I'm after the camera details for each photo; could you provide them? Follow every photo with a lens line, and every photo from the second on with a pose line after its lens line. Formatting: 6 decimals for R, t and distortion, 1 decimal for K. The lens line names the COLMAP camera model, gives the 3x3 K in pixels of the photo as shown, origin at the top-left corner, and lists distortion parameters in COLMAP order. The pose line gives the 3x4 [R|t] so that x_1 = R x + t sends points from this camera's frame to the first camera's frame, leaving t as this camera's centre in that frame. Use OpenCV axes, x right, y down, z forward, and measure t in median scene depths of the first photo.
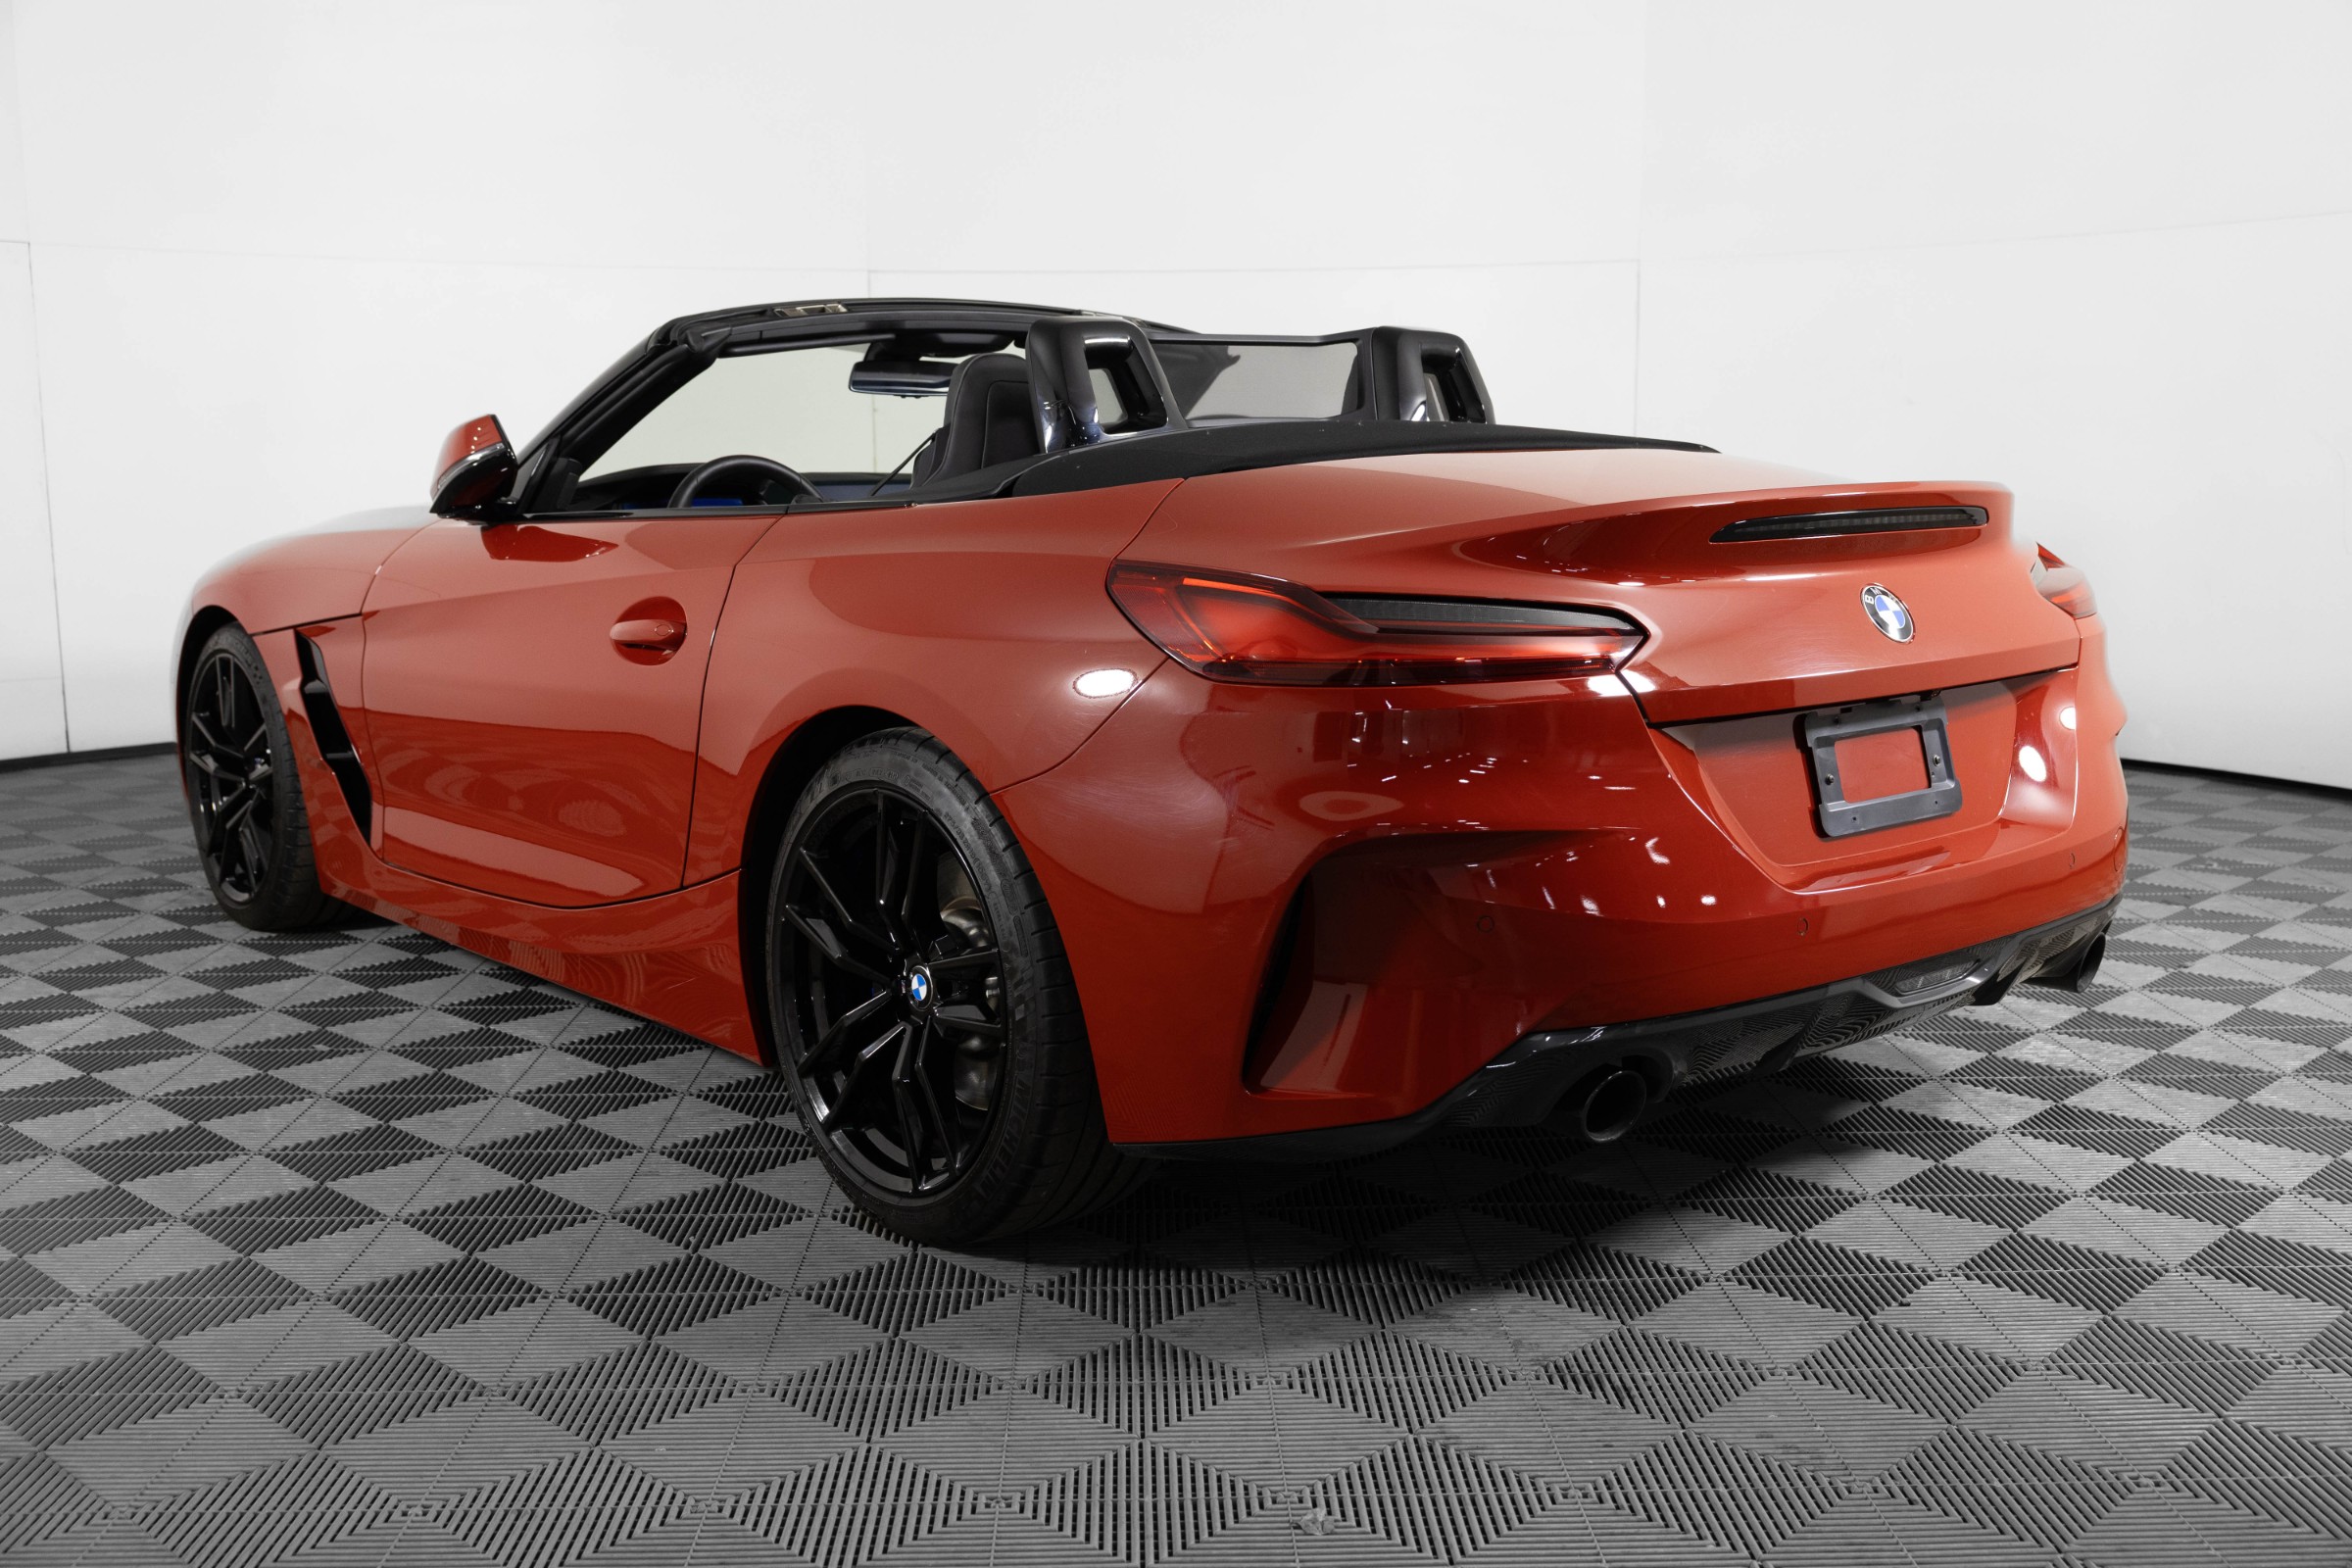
lens RADIAL K [[2330.2, 0, 1176.0], [0, 2330.2, 784.0], [0, 0, 1]] dist [-0.063639, 0.015913]
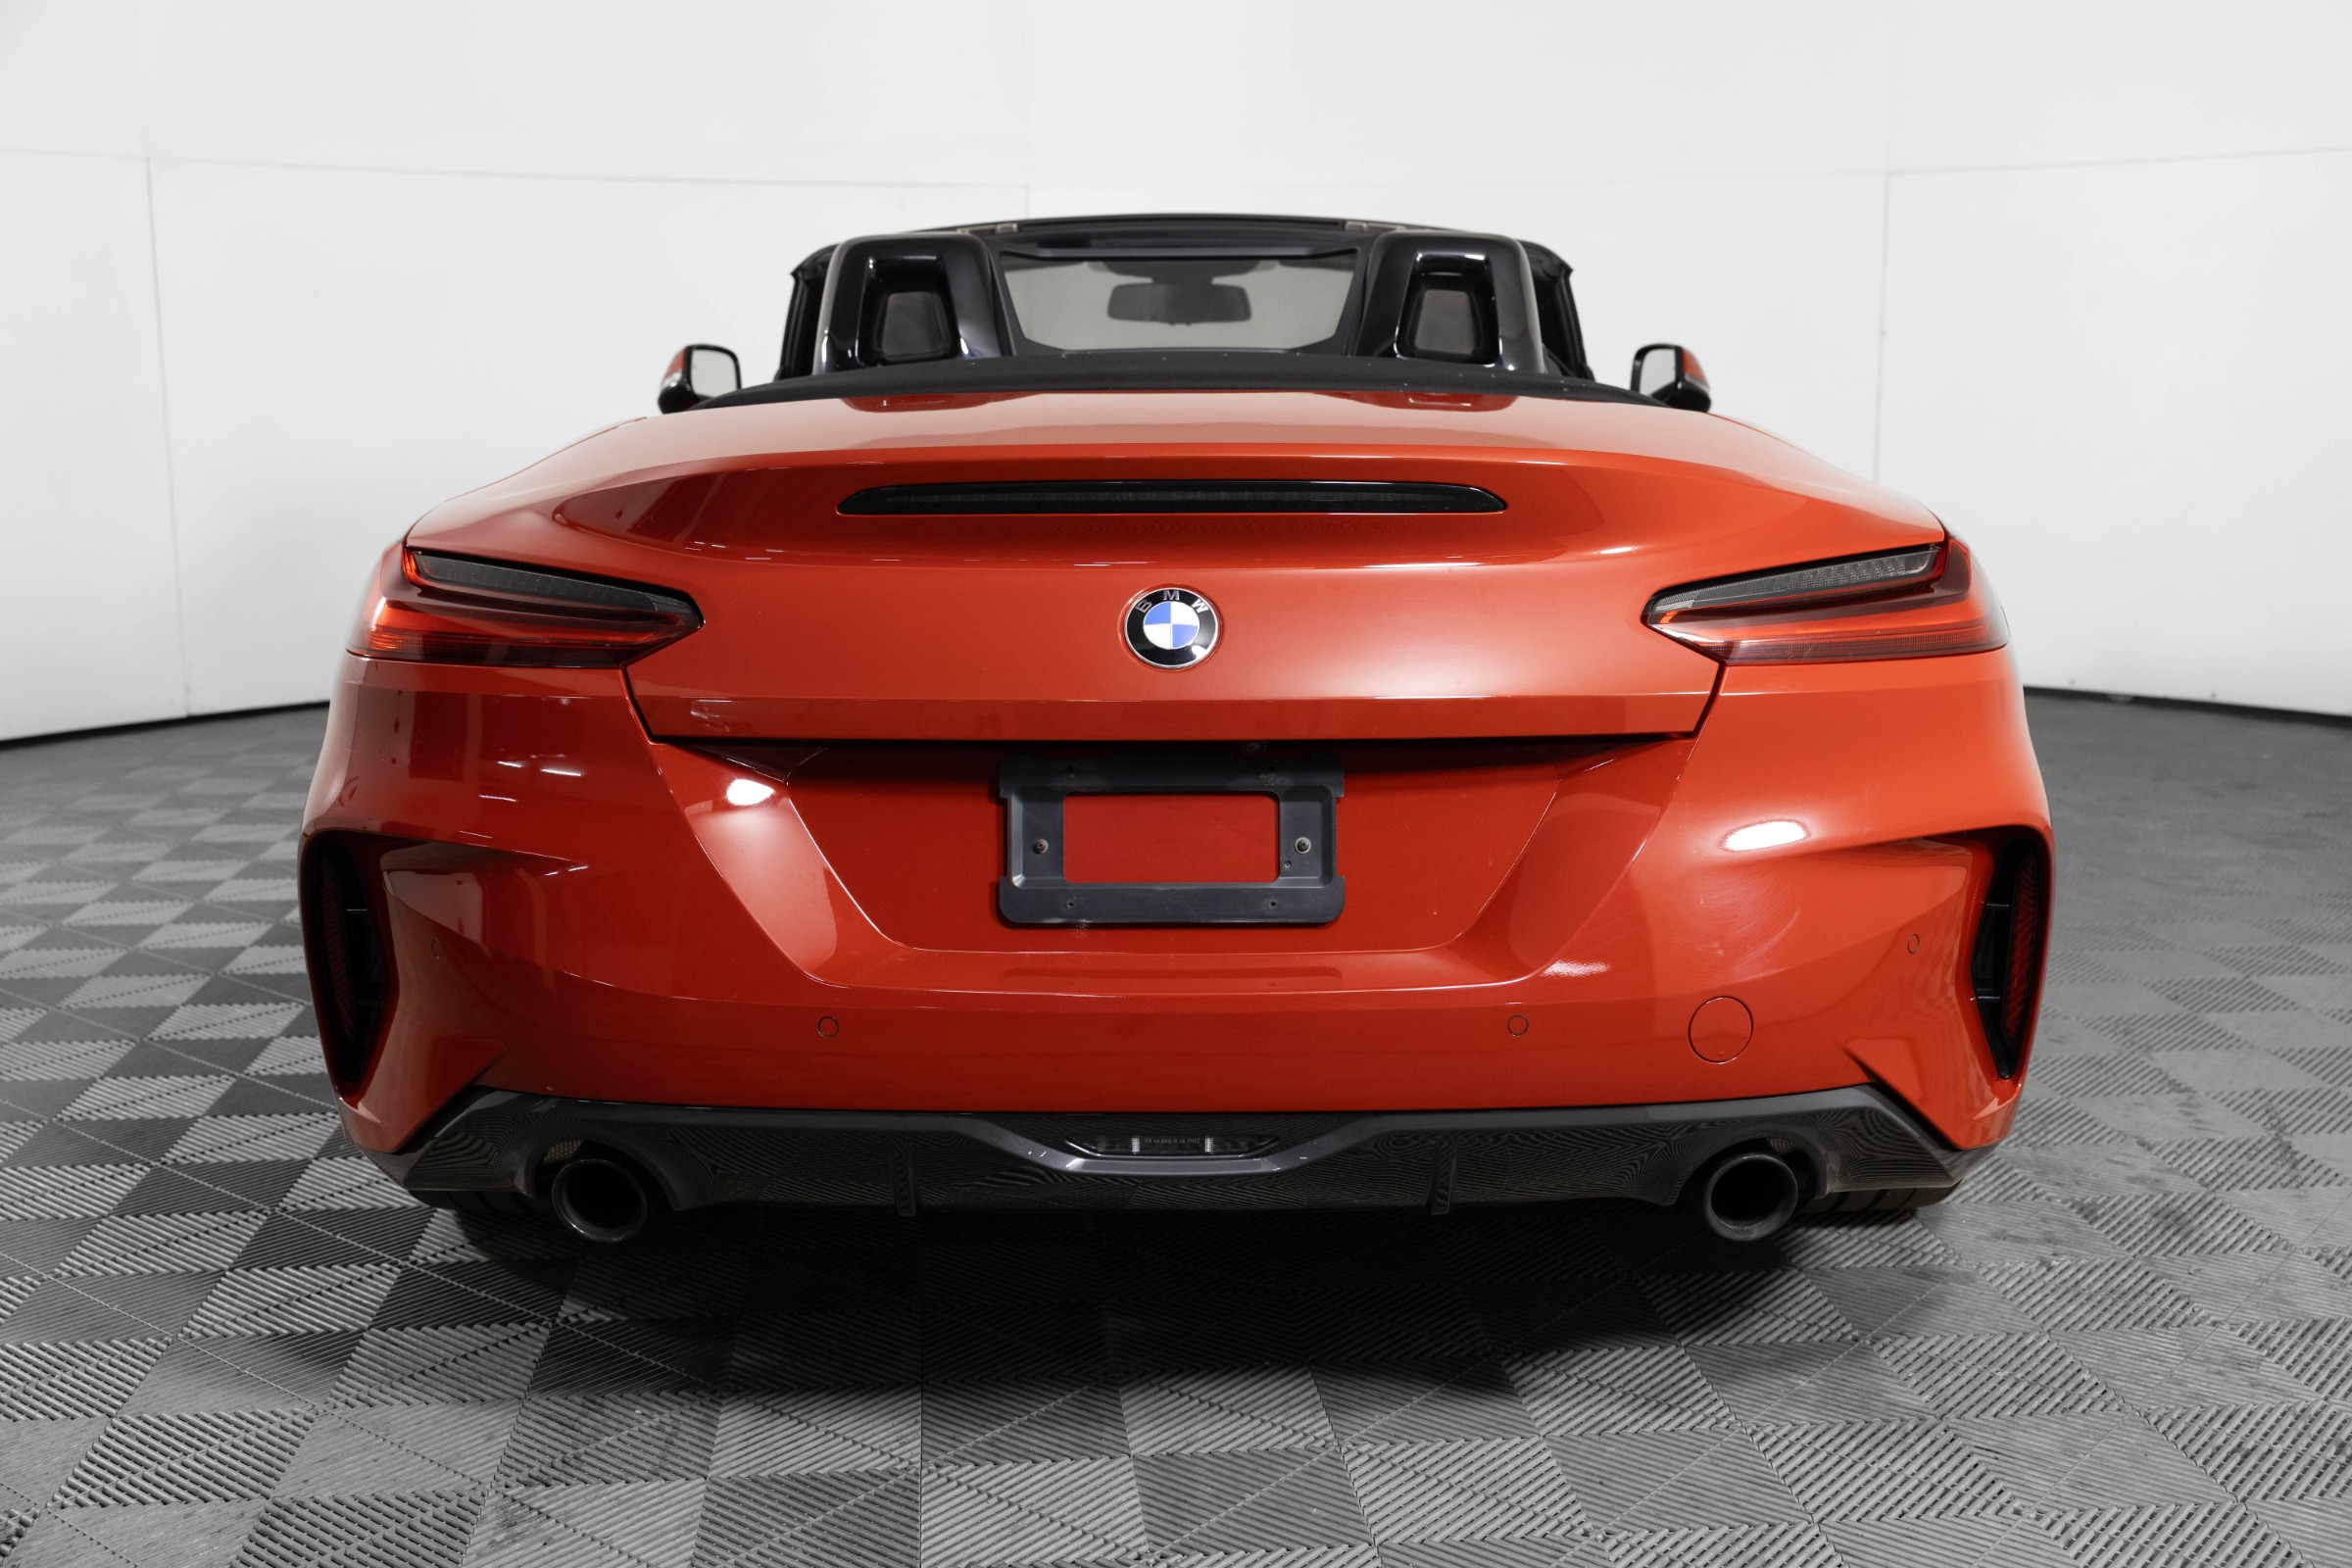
lens RADIAL K [[2455.1, 0, 1176.0], [0, 2455.1, 784.0], [0, 0, 1]] dist [-0.009046, 0.008162]
pose [[0.757275, 0.117609, -0.642419, 0.697767], [-0.104289, 0.992806, 0.058820, -0.061274], [0.644715, 0.022455, 0.764093, 0.374308]]
